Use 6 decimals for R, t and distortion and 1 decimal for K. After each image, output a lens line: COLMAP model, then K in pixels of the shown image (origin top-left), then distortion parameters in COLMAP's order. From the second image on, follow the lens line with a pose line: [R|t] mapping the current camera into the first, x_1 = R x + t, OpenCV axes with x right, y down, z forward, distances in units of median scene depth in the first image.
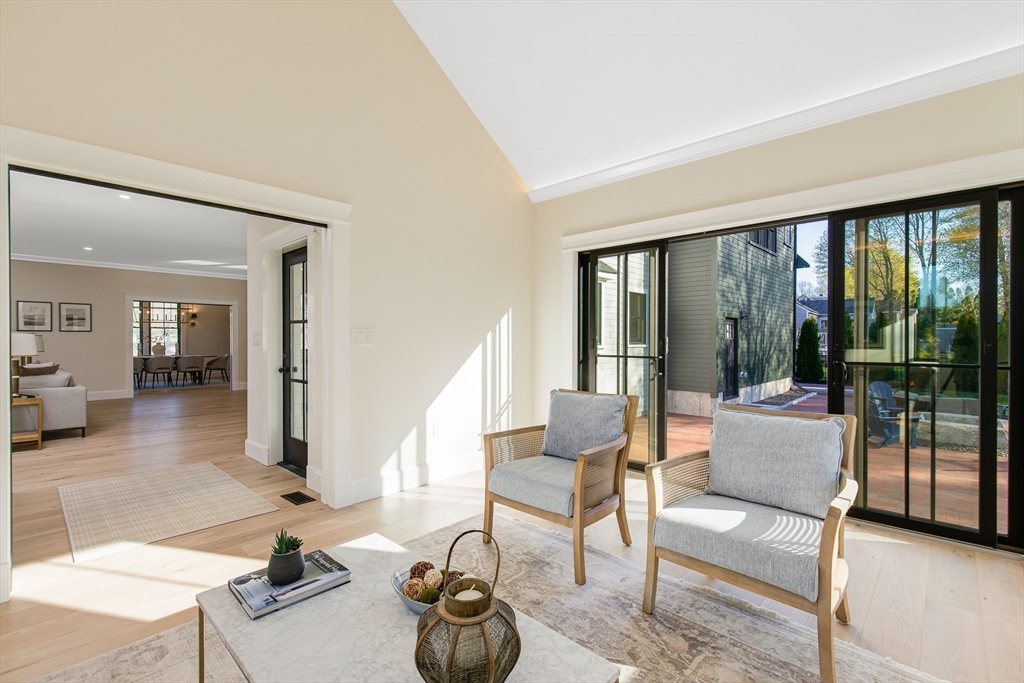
lens RADIAL K [[460.2, 0, 517.9], [0, 460.2, 333.9], [0, 0, 1]] dist [-0.001041, -0.001457]
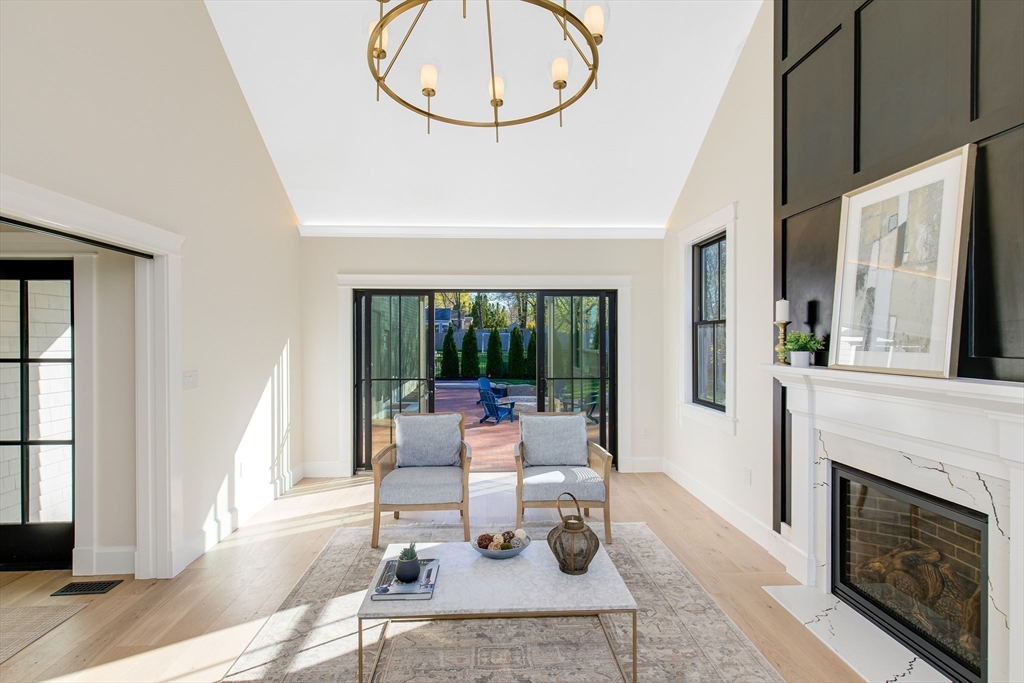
lens RADIAL K [[460.2, 0, 502.5], [0, 460.2, 341.2], [0, 0, 1]] dist [-0.001041, -0.001457]
pose [[0.709569, -0.008814, 0.704581, -0.488178], [0.003406, 0.999953, 0.009079, -0.072669], [-0.704628, -0.004042, 0.709565, -0.067911]]
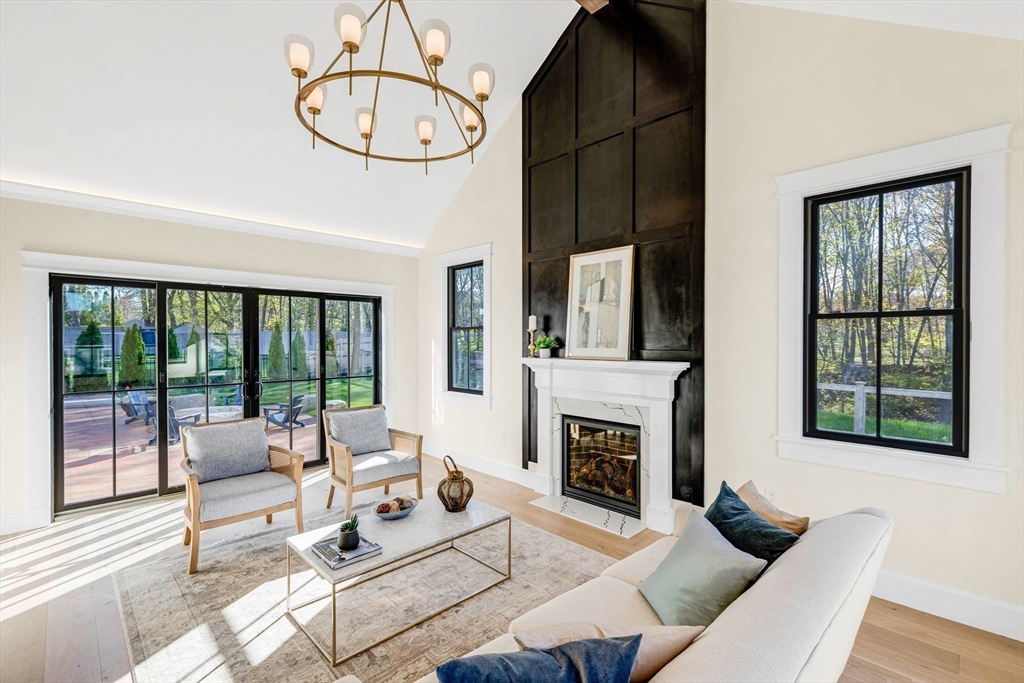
lens RADIAL K [[458.6, 0, 515.4], [0, 458.6, 343.9], [0, 0, 1]] dist [-0.002655, -0.000496]
pose [[0.047246, -0.012378, 0.998807, -0.796088], [-0.001826, 0.999920, 0.012479, -0.074393], [-0.998882, -0.002414, 0.047220, 0.138098]]
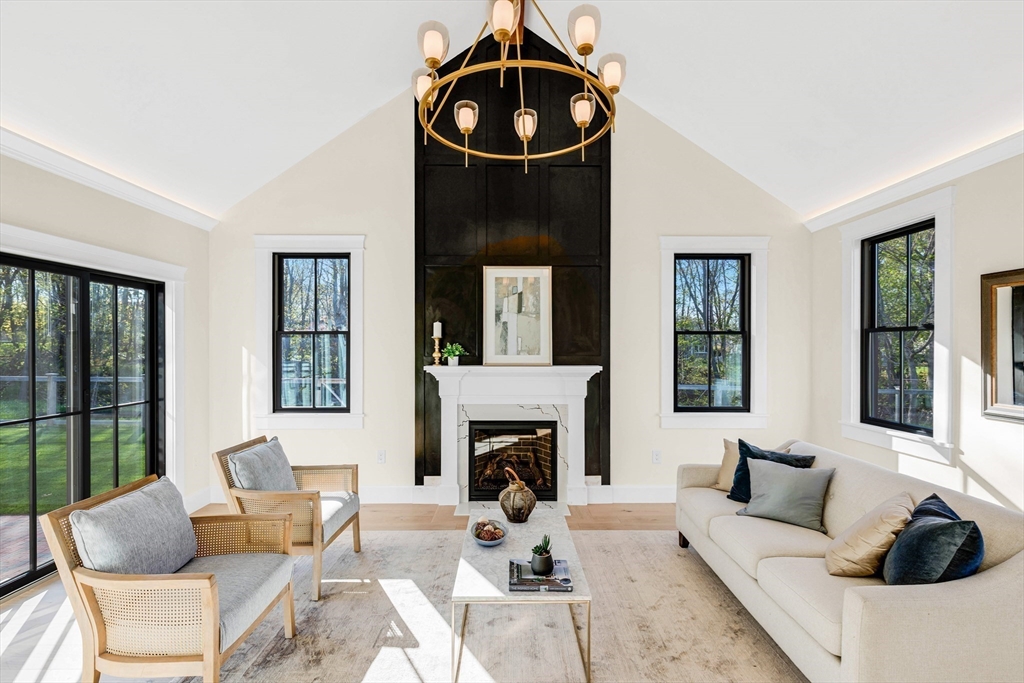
lens RADIAL K [[481.4, 0, 513.5], [0, 481.4, 346.3], [0, 0, 1]] dist [0.001822, -0.000217]
pose [[-0.689135, -0.005126, 0.724615, -0.603761], [-0.006956, 0.999976, 0.000458, -0.074729], [-0.724600, -0.004725, -0.689154, 0.839557]]
